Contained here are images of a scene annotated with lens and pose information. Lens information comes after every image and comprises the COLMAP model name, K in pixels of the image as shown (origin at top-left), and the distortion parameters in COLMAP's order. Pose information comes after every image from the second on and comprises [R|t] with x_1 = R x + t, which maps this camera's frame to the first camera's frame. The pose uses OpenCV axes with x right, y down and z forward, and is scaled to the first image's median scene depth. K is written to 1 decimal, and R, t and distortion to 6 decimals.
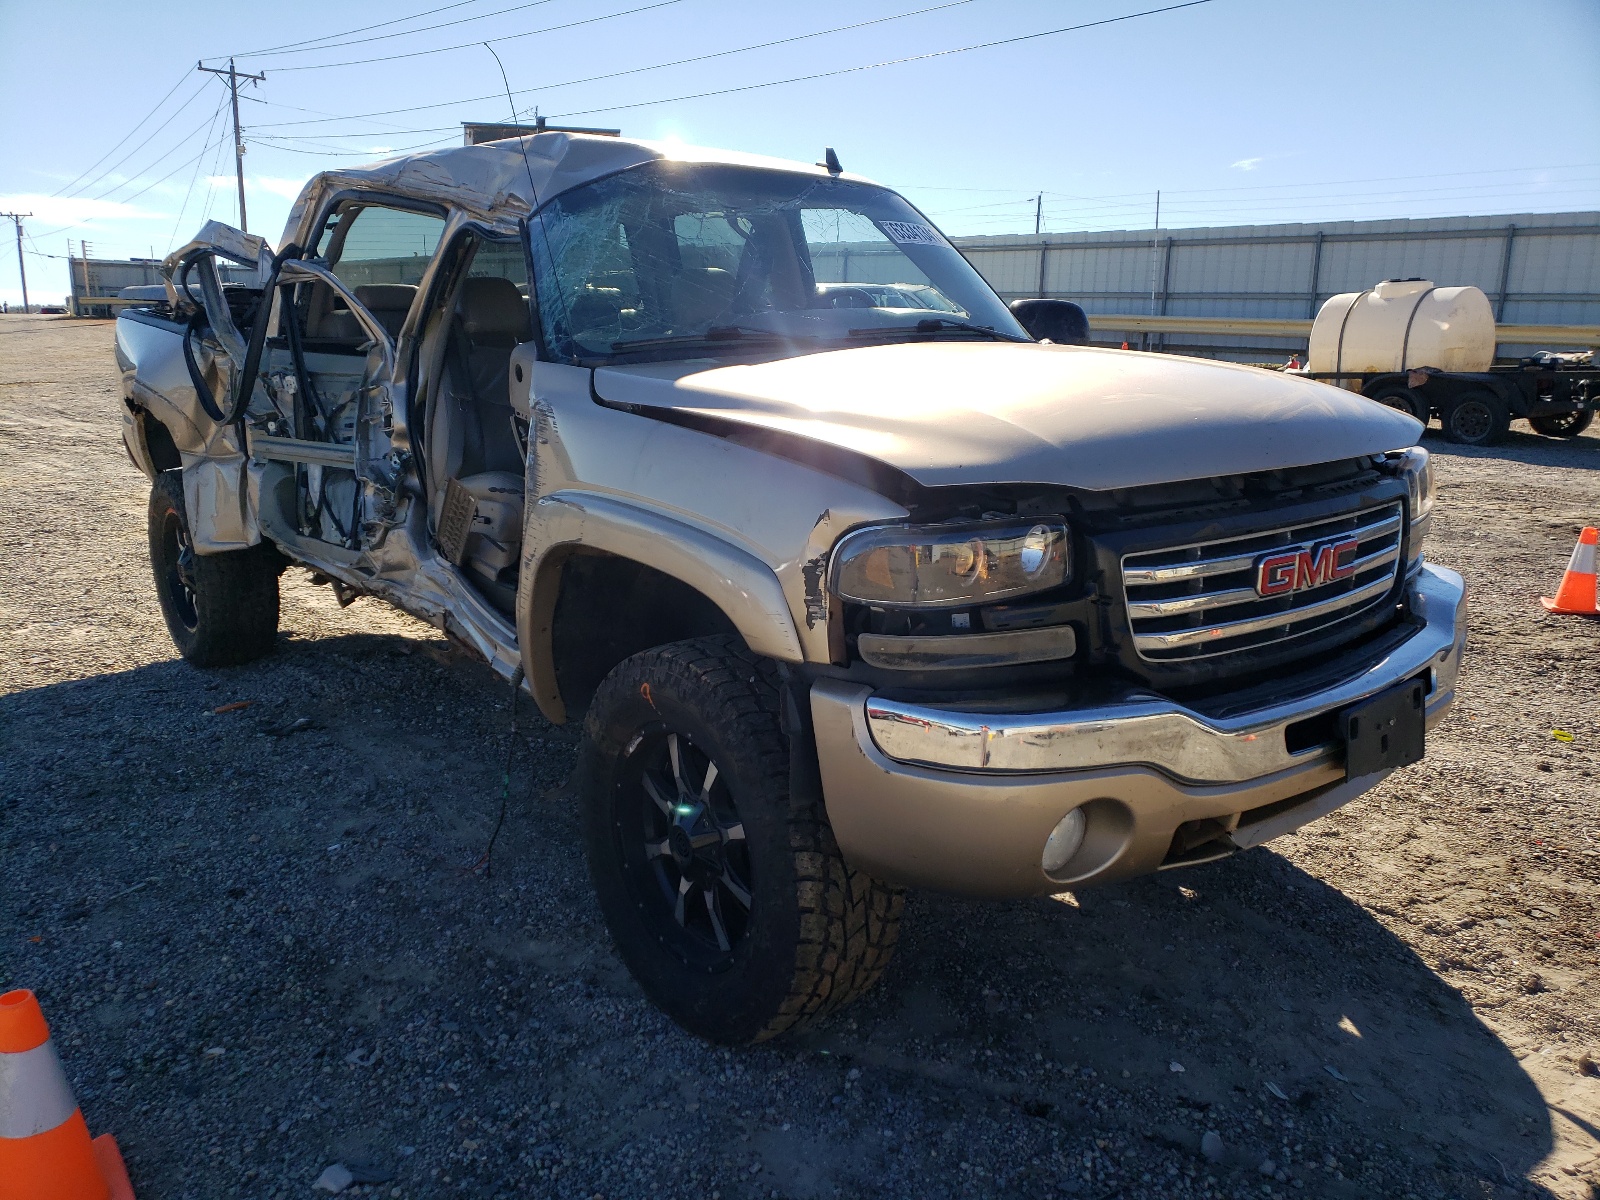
lens RADIAL K [[1204.9, 0, 800.0], [0, 1204.9, 600.0], [0, 0, 1]] dist [-0.024818, 0.002811]
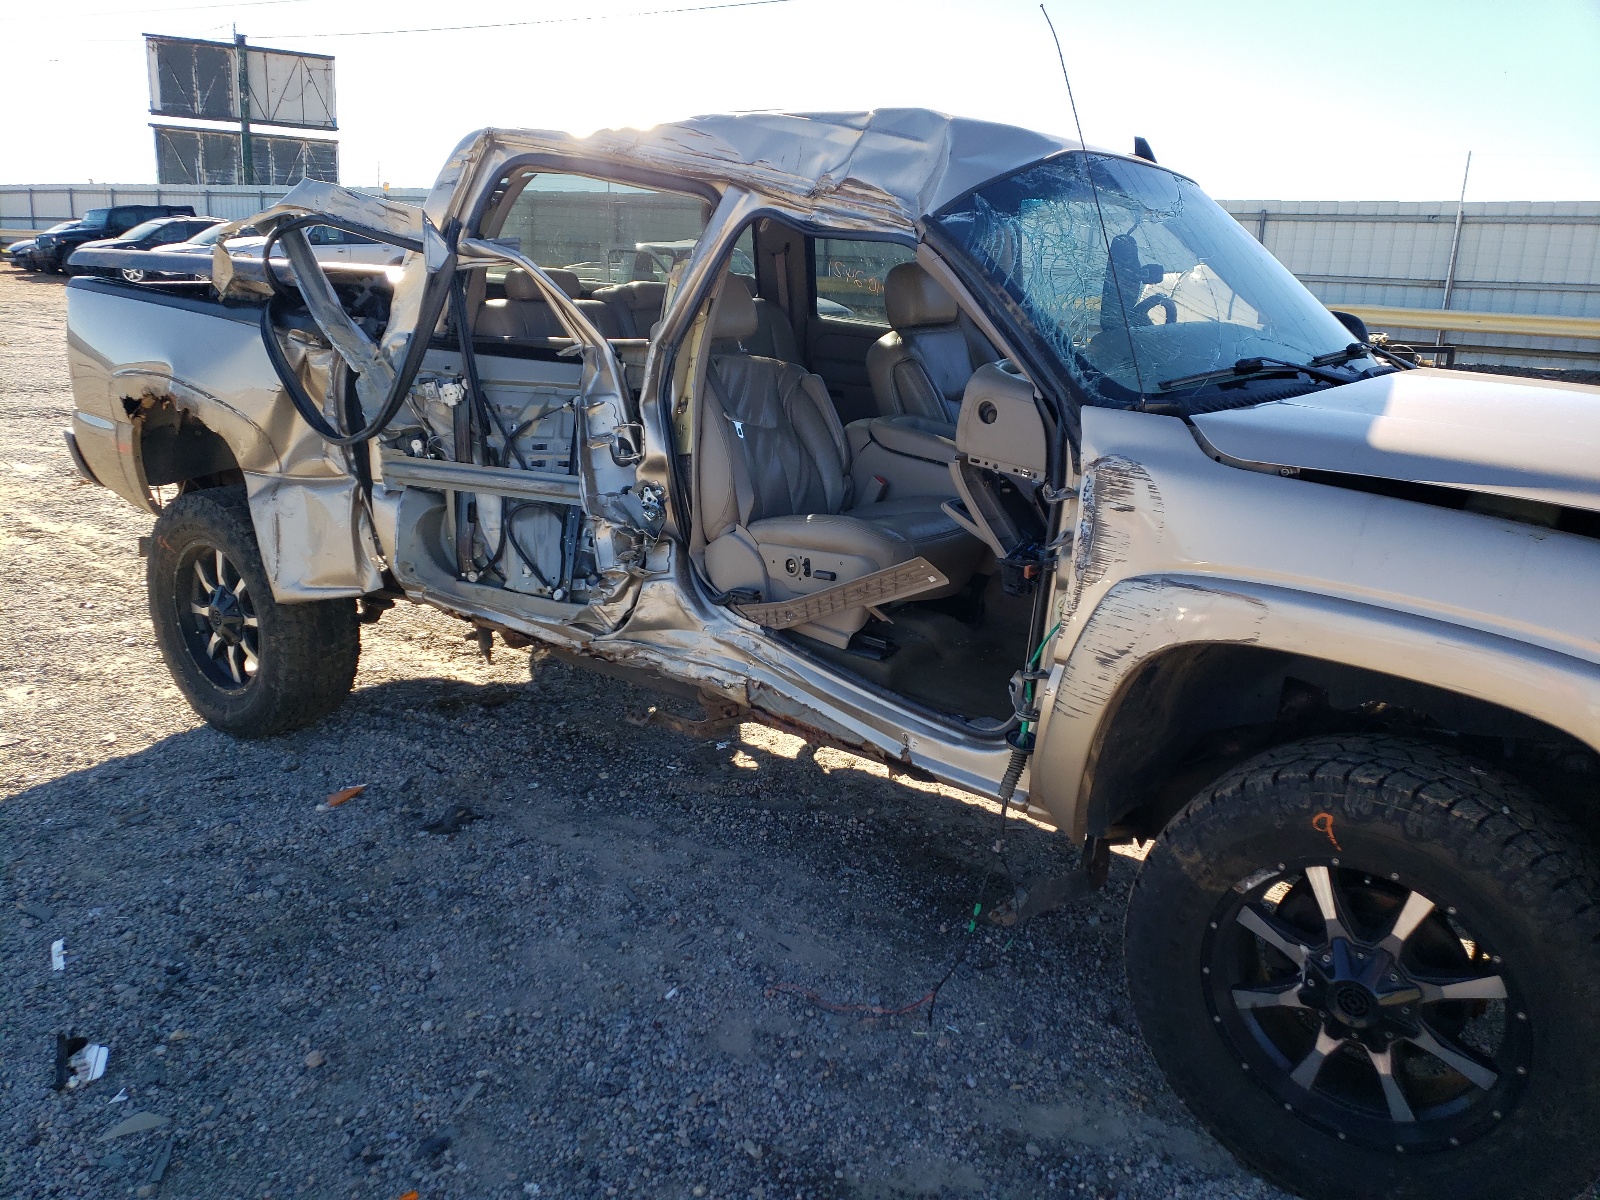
lens RADIAL K [[1223.3, 0, 800.2], [0, 1223.3, 578.6], [0, 0, 1]] dist [0.044188, -0.003633]
pose [[0.977419, -0.029797, 0.209200, -0.377142], [0.026933, 0.999501, 0.016524, -0.065143], [-0.209588, -0.010516, 0.977733, 0.148308]]
